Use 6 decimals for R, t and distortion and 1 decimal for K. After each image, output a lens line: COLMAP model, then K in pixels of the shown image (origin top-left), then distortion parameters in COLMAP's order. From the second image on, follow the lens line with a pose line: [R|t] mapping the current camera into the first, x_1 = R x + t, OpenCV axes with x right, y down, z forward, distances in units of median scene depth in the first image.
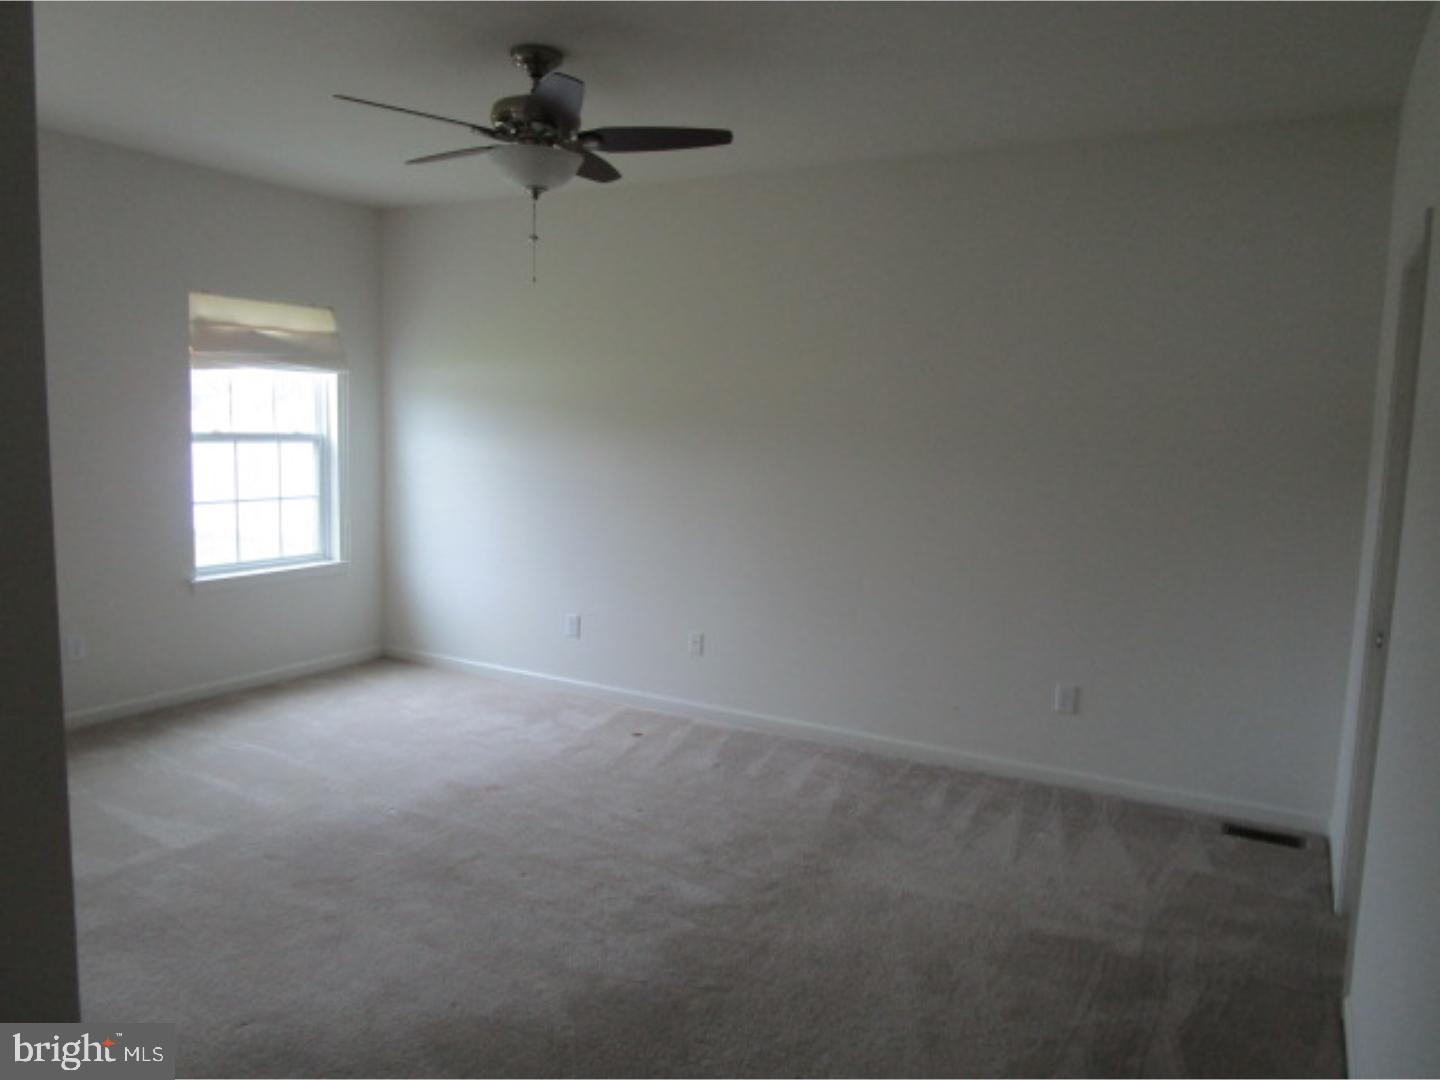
lens RADIAL K [[1055.9, 0, 722.4], [0, 1055.9, 546.1], [0, 0, 1]] dist [0.004797, -0.007917]
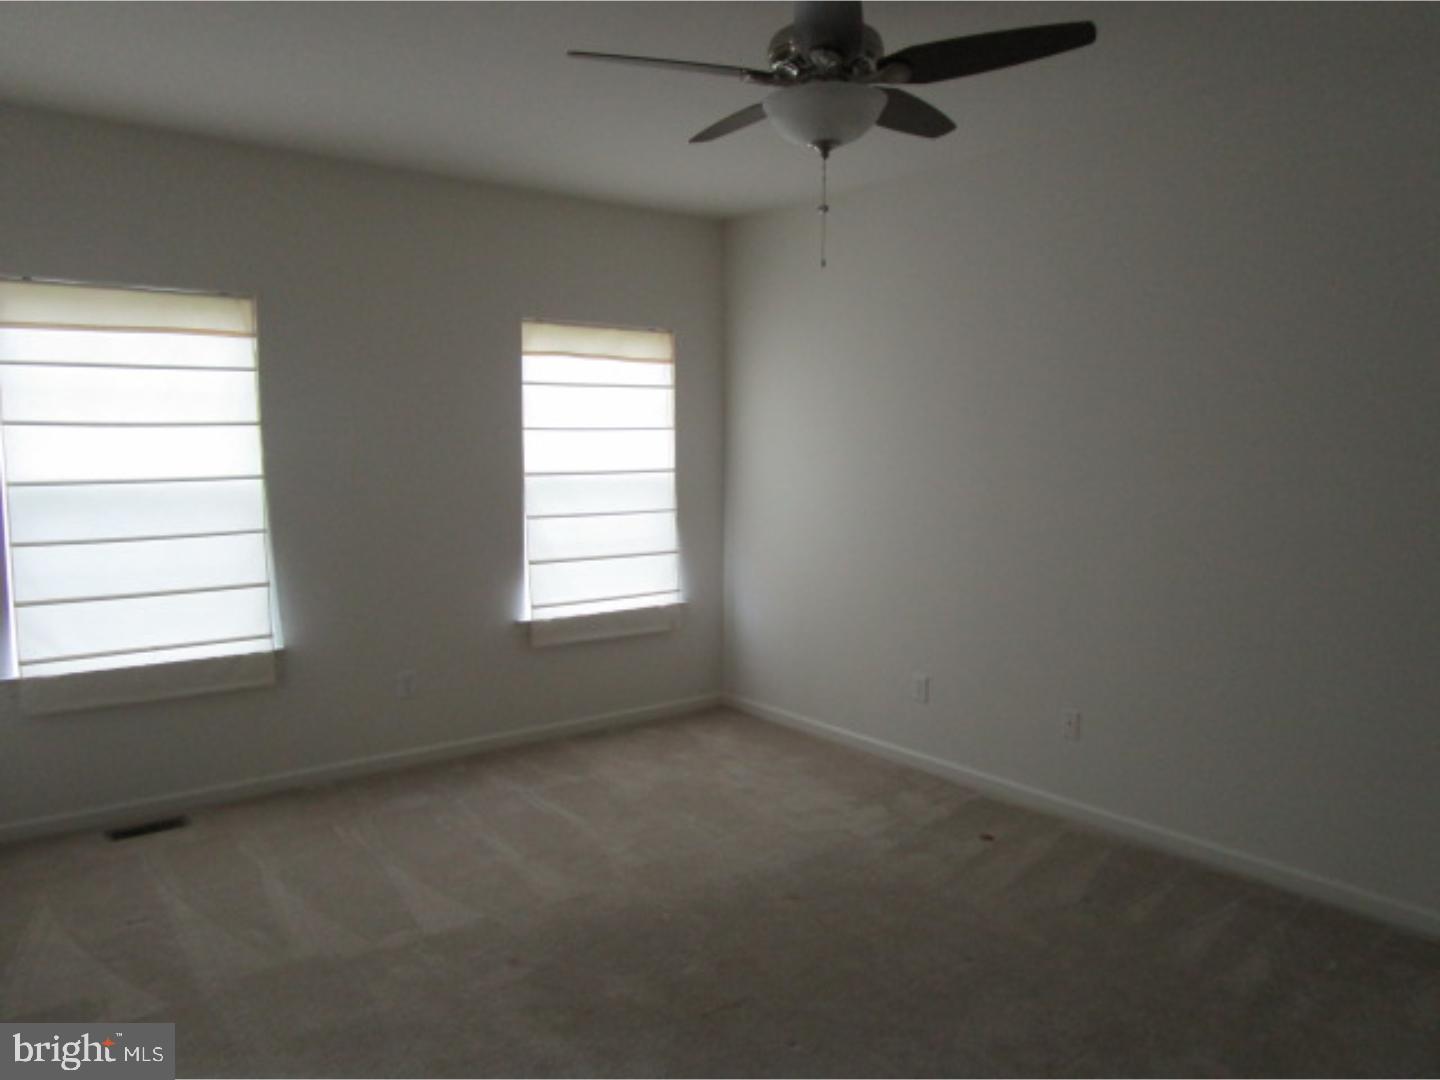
lens RADIAL K [[1055.9, 0, 722.4], [0, 1055.9, 546.1], [0, 0, 1]] dist [0.004797, -0.007917]
pose [[0.925483, 0.013056, -0.378564, 0.040848], [-0.022180, 0.999559, -0.019750, -0.025319], [0.378140, 0.026675, 0.925364, 0.229119]]
